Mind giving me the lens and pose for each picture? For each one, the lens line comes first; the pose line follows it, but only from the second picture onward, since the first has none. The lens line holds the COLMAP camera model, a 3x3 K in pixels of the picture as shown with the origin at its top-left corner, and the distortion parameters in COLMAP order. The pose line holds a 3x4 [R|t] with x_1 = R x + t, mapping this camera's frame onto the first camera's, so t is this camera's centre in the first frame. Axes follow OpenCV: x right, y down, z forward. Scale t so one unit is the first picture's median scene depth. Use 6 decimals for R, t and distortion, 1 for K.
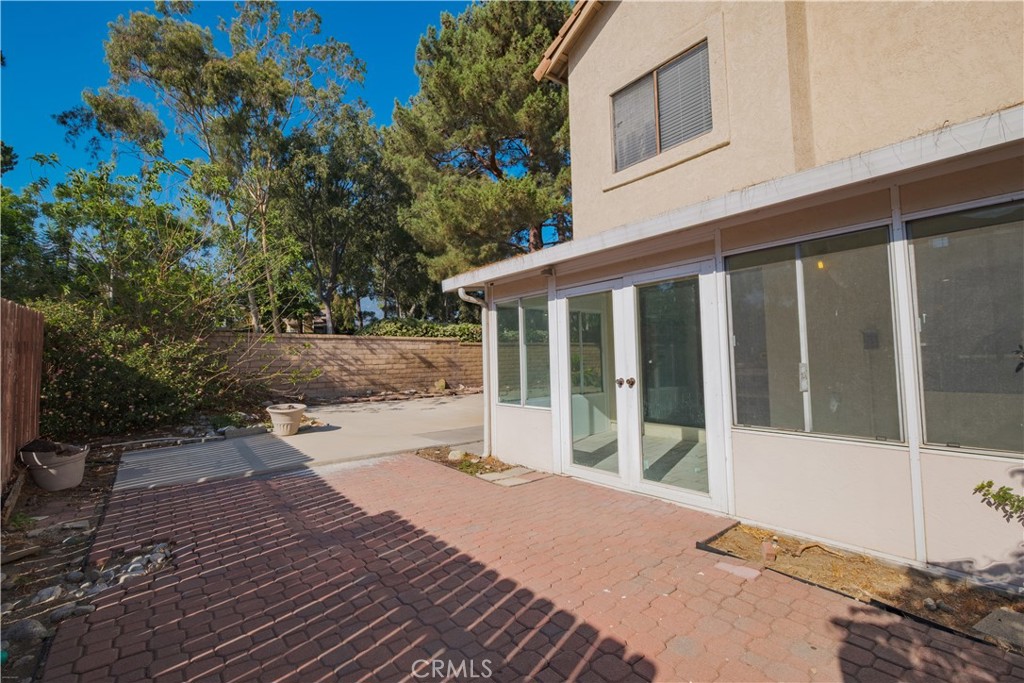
lens RADIAL K [[450.7, 0, 506.8], [0, 450.7, 335.4], [0, 0, 1]] dist [-0.001304, -0.001148]
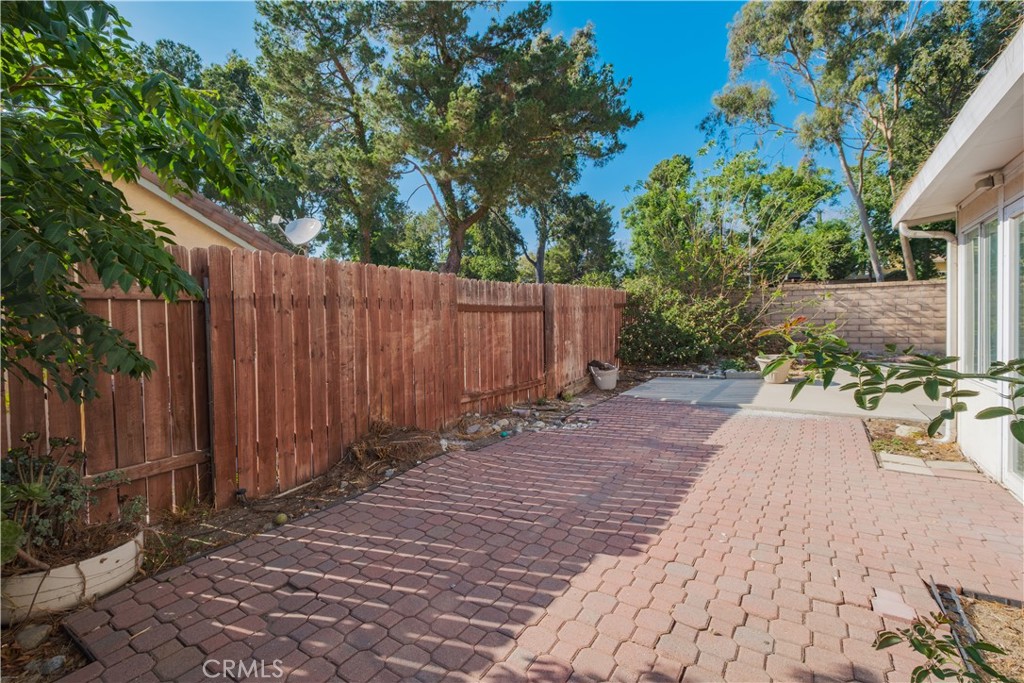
lens RADIAL K [[450.7, 0, 506.8], [0, 450.7, 335.4], [0, 0, 1]] dist [-0.001304, -0.001148]
pose [[0.310251, 0.041044, -0.949768, 0.510588], [0.064286, 0.995875, 0.064036, -0.004576], [0.948478, -0.080924, 0.306333, 0.103944]]
